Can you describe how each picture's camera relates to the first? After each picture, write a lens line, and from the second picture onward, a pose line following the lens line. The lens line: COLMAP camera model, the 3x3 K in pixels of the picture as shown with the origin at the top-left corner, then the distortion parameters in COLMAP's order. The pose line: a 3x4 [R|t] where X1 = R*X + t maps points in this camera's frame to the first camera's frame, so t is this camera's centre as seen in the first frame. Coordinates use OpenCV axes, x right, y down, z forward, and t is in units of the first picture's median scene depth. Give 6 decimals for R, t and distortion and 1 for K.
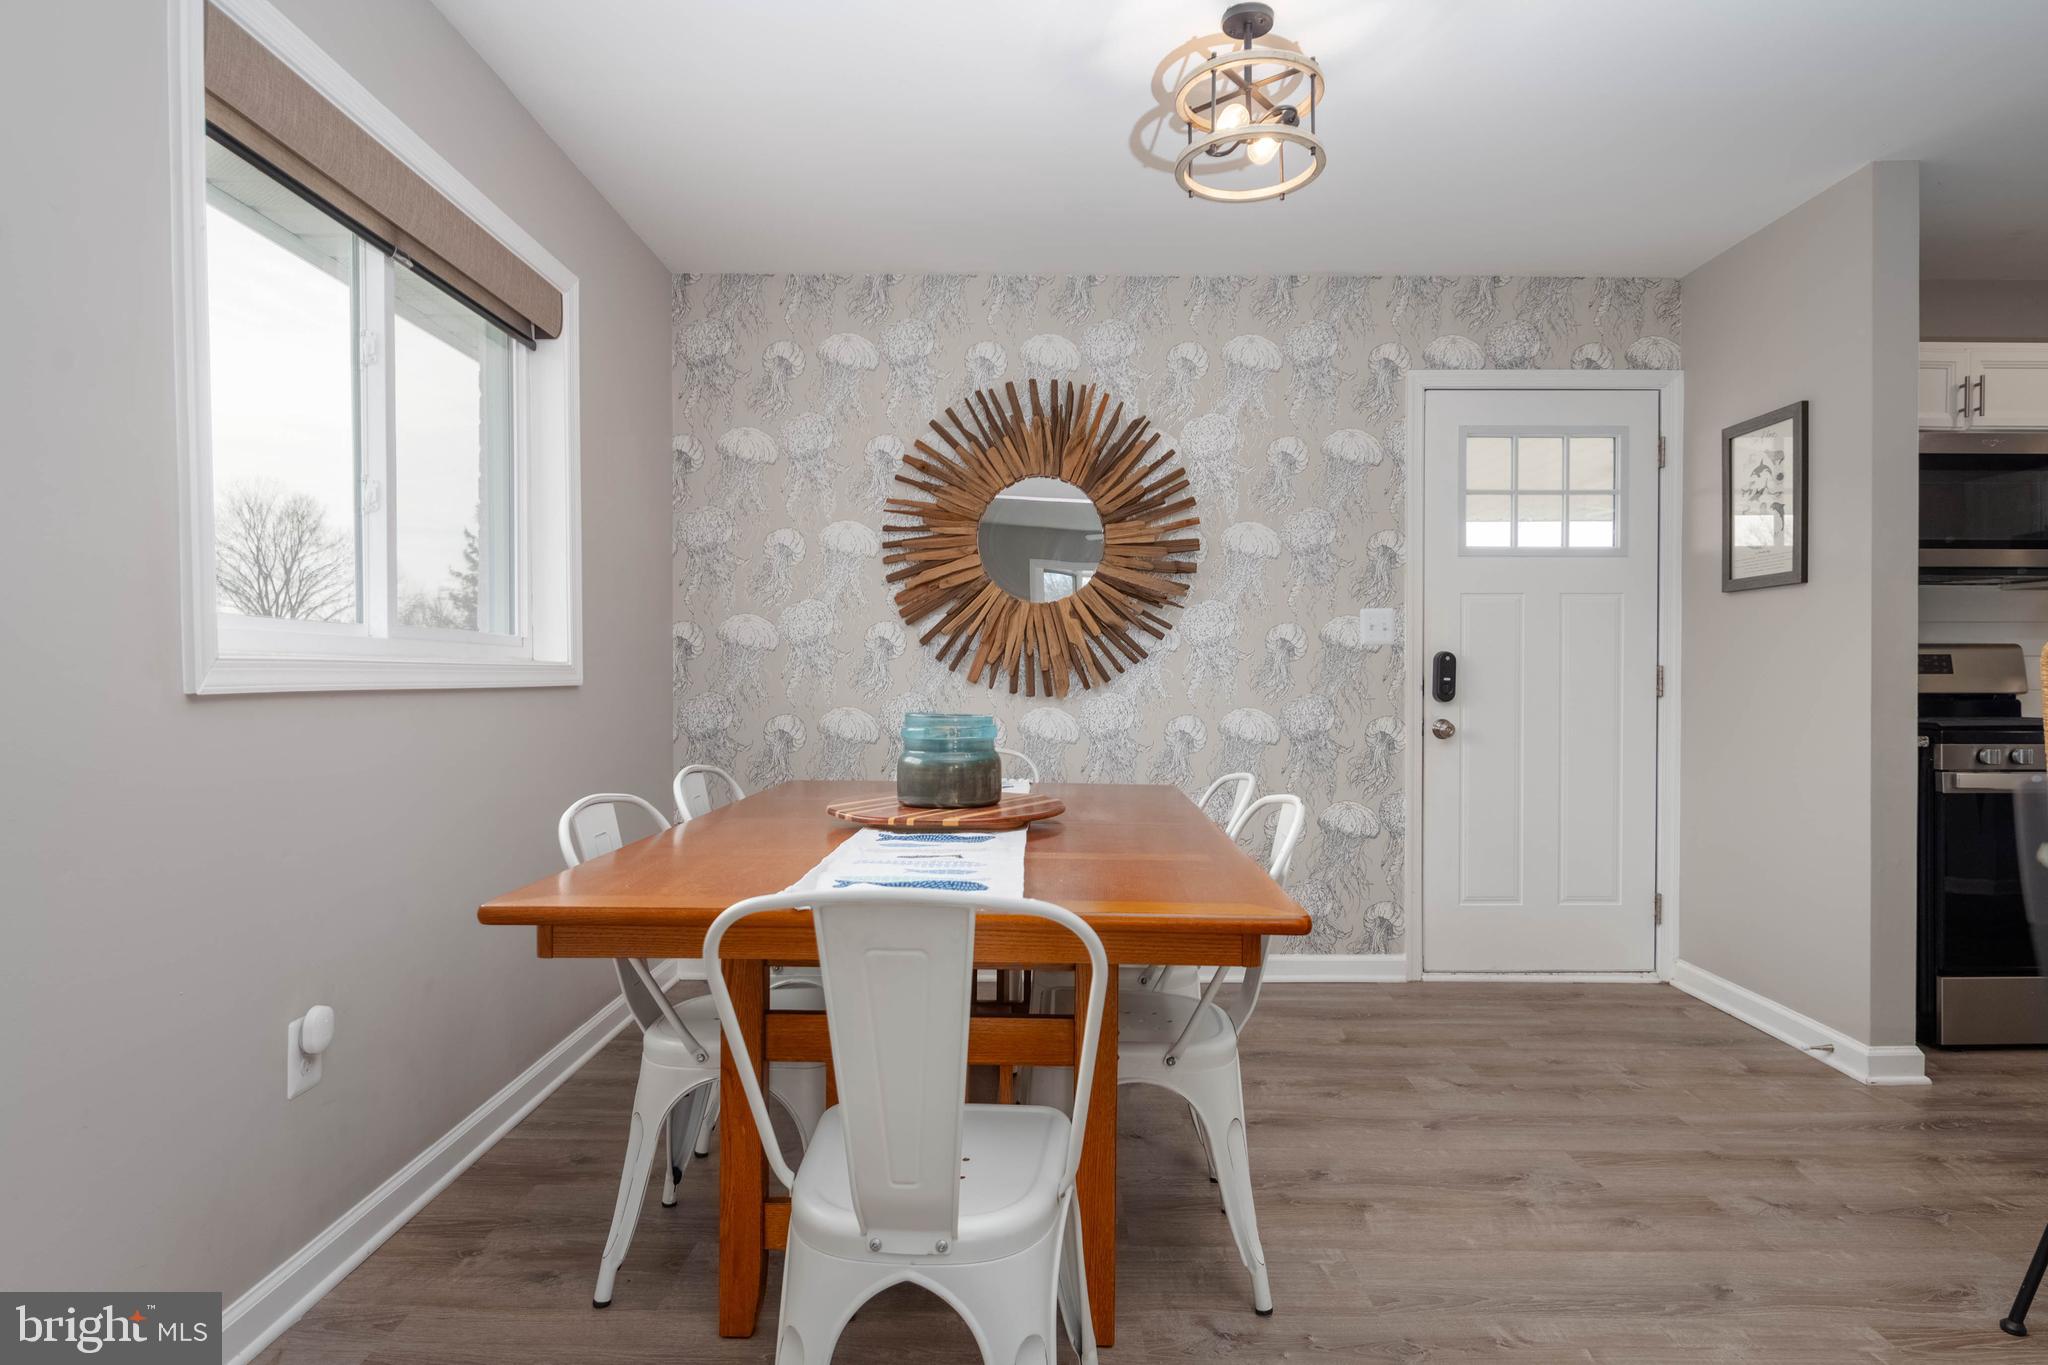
lens RADIAL K [[1115.8, 0, 1038.7], [0, 1115.8, 677.6], [0, 0, 1]] dist [0.025574, -0.023801]
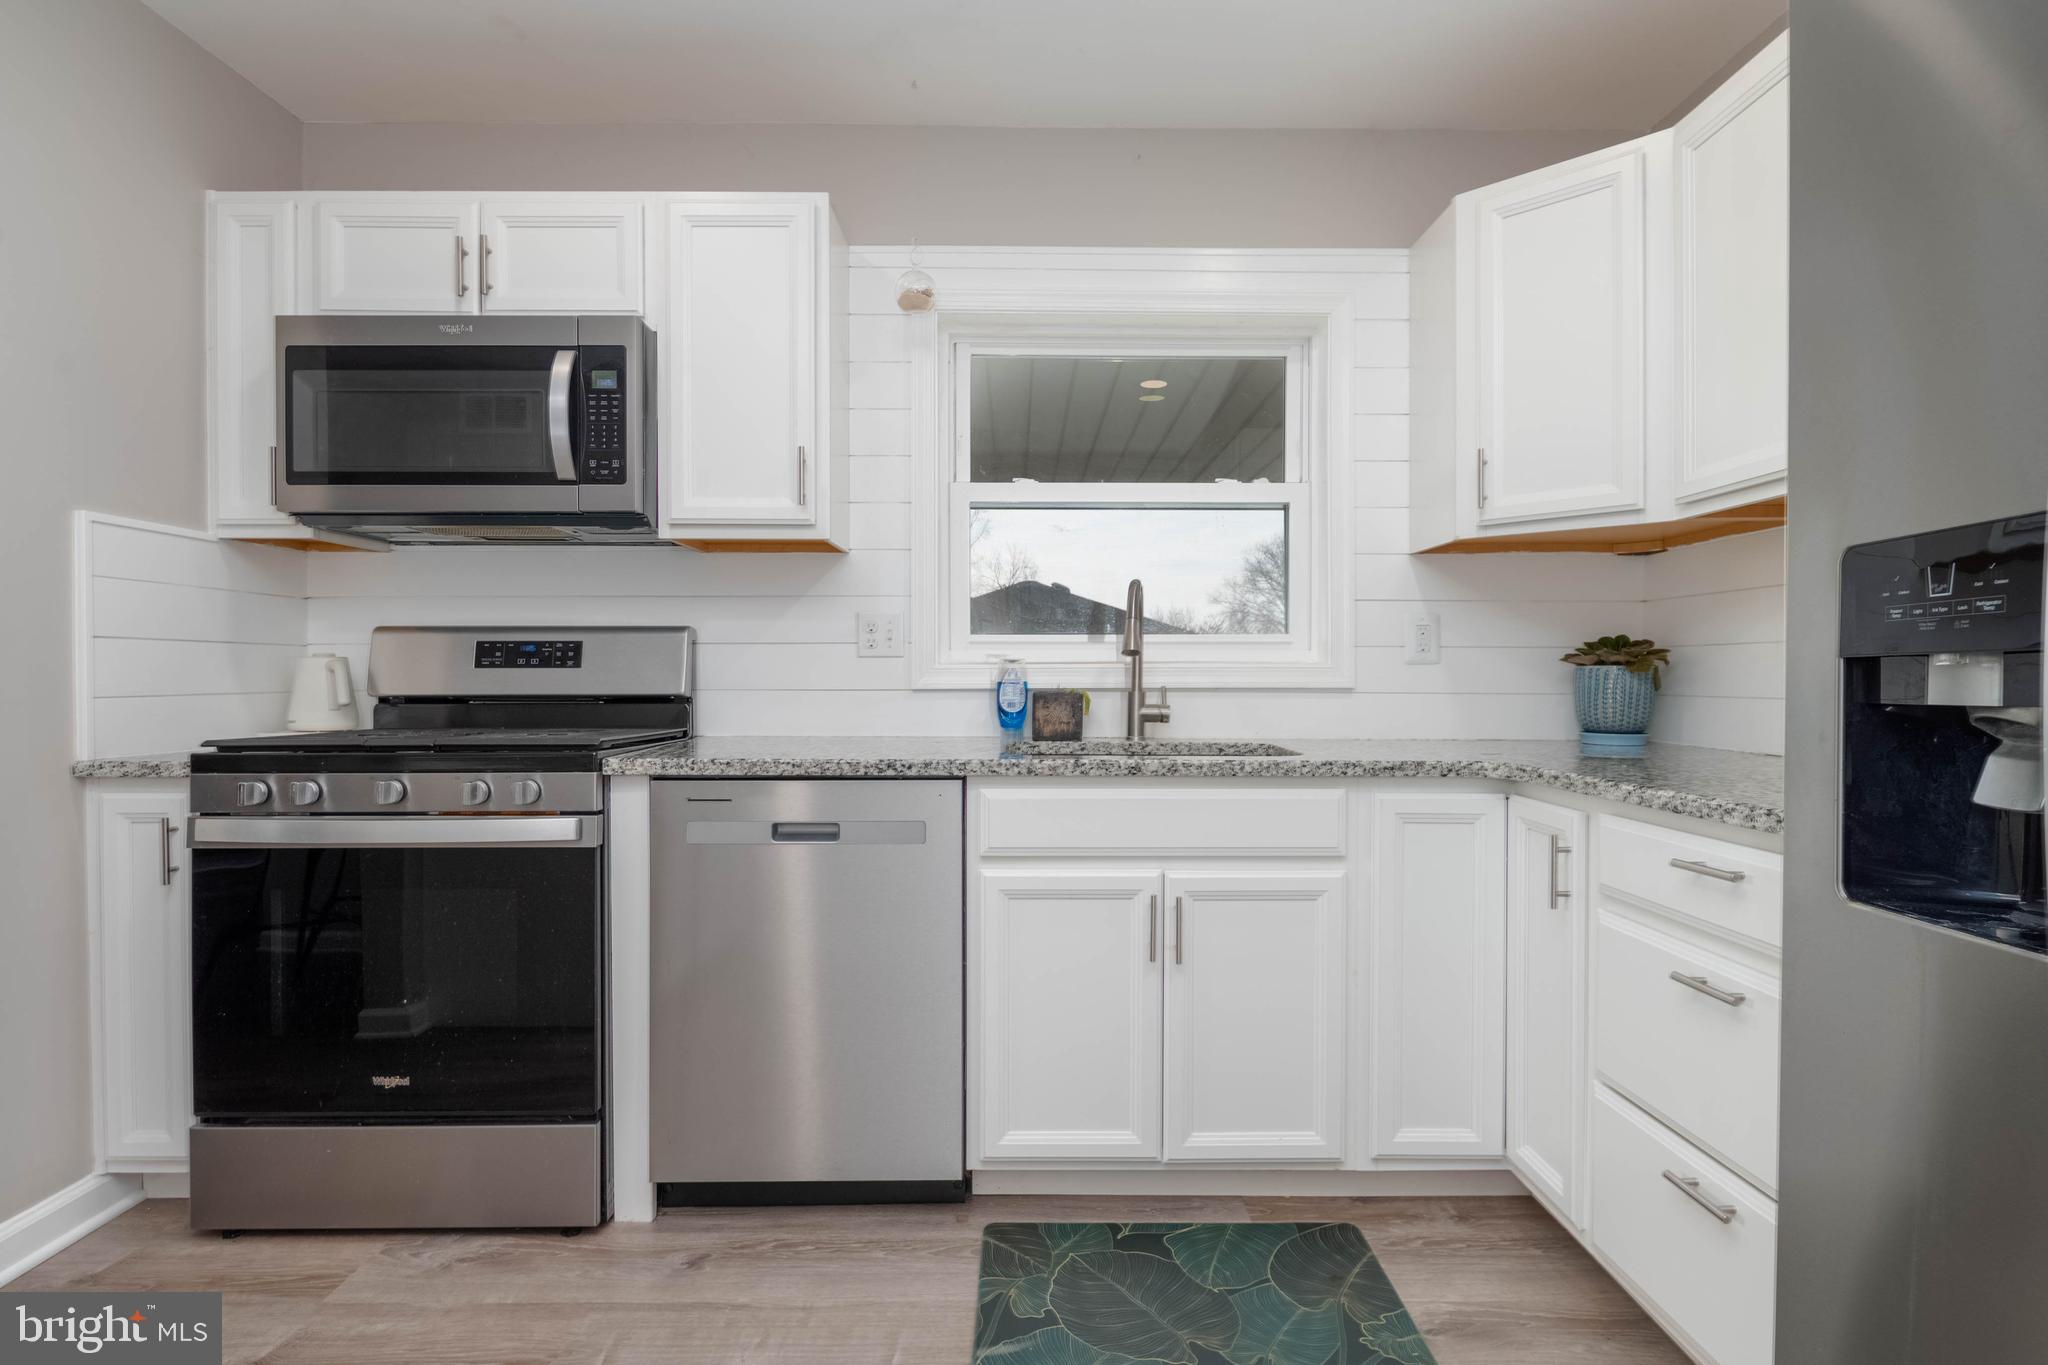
lens RADIAL K [[1038.5, 0, 1035.7], [0, 1038.5, 688.0], [0, 0, 1]] dist [0.002520, -0.008758]
pose [[0.999988, -0.001294, 0.004739, 1.081277], [0.001242, 0.999940, 0.010923, 0.002643], [-0.004753, -0.010917, 0.999929, 0.325042]]
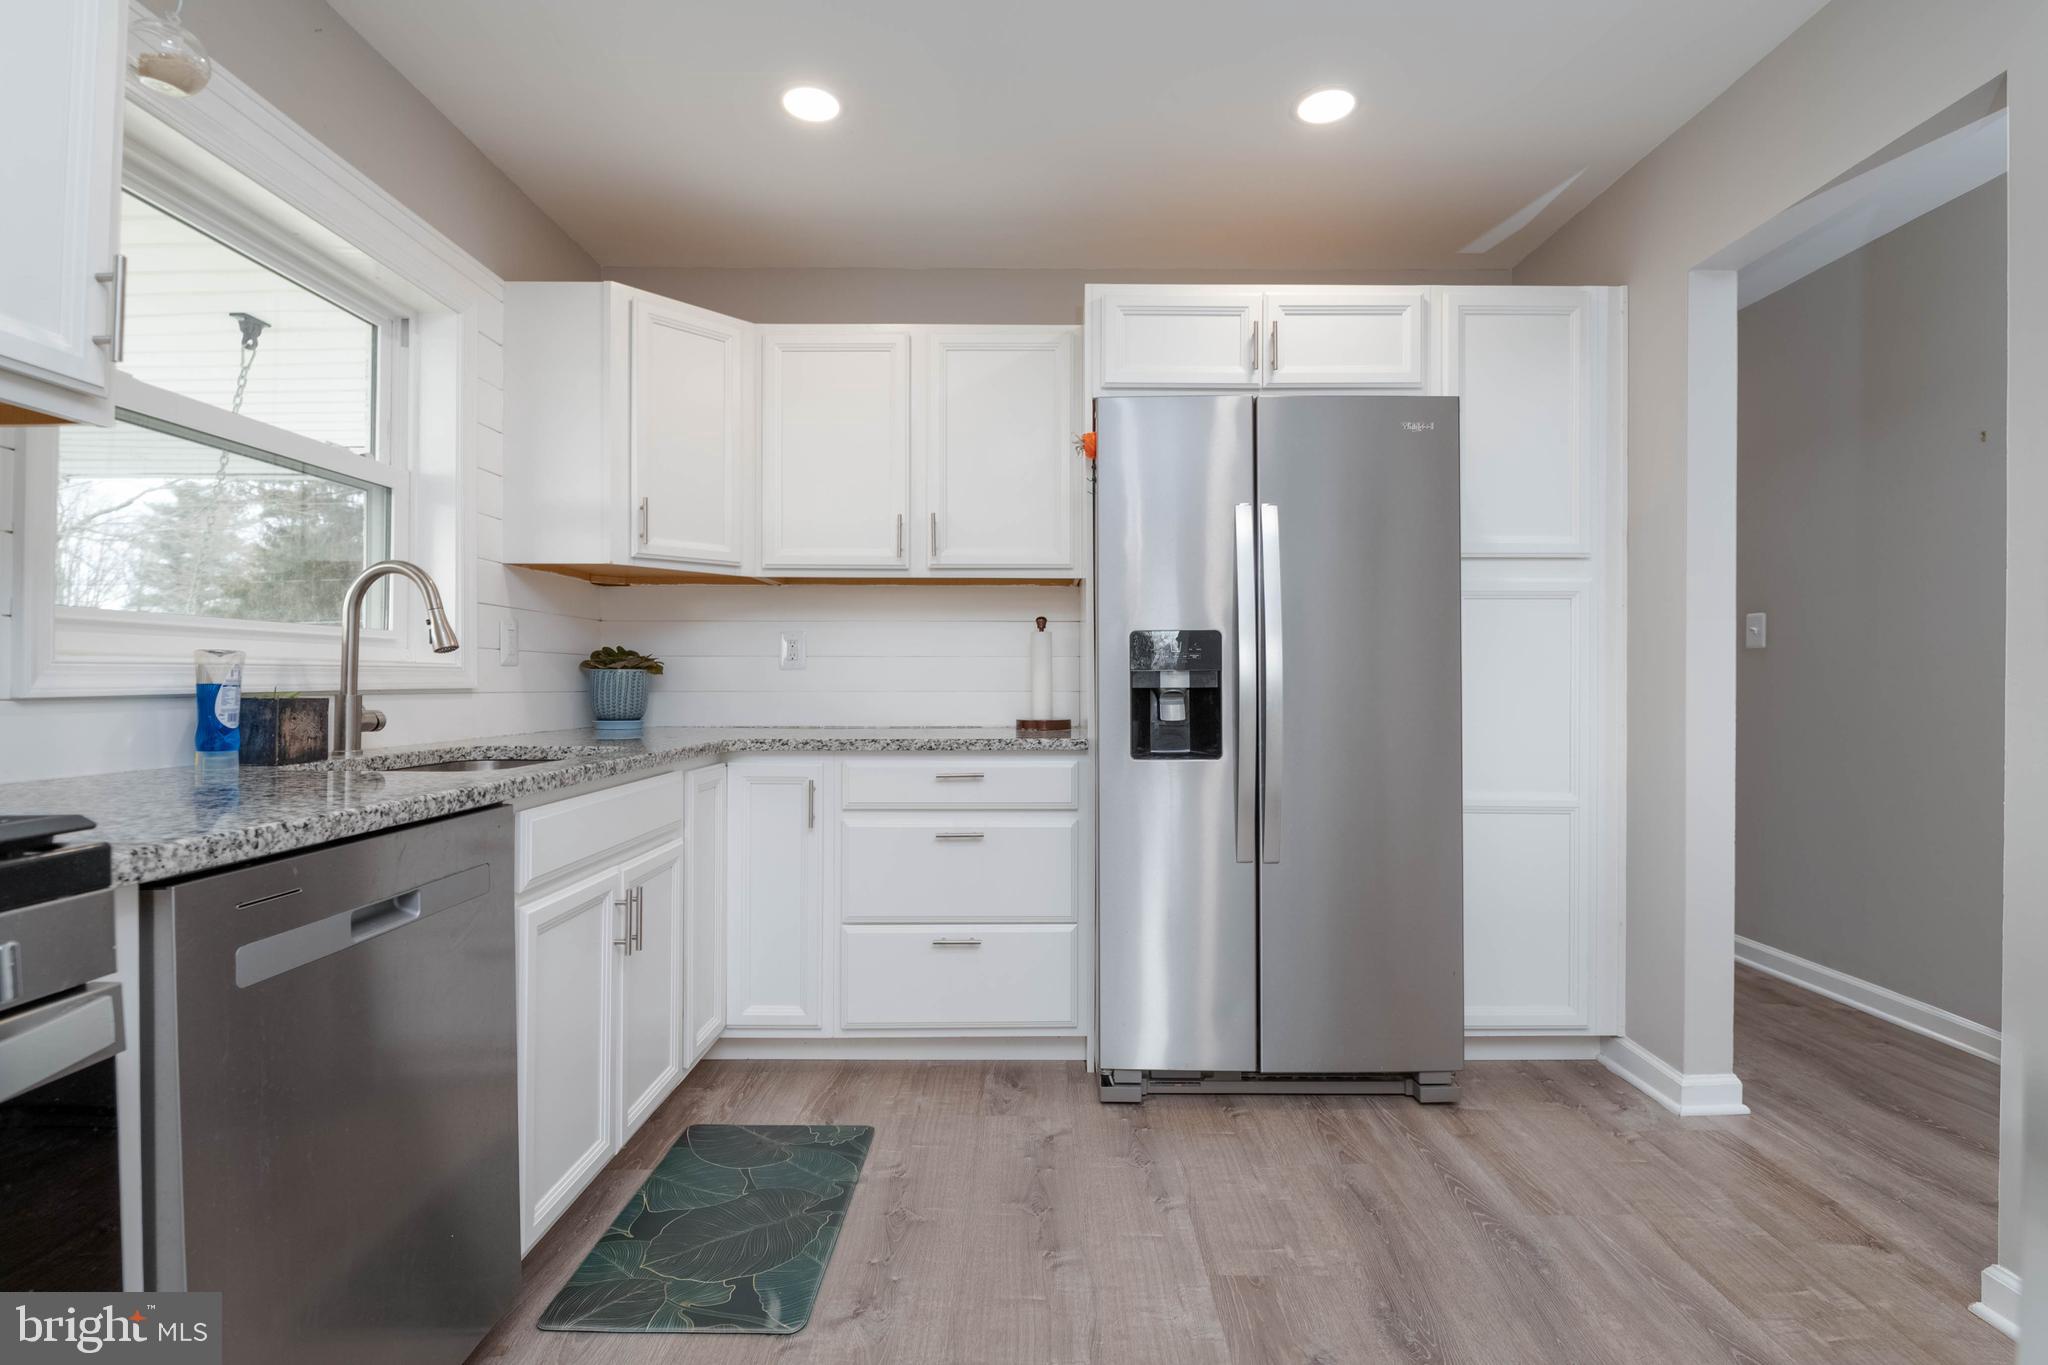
lens RADIAL K [[961.2, 0, 1036.0], [0, 961.2, 663.2], [0, 0, 1]] dist [0.000149, 0.000072]
pose [[-0.000656, 0.014044, 0.999901, 0.650616], [-0.003054, 0.999897, -0.014046, 0.001693], [-0.999995, -0.003063, -0.000613, 0.630699]]
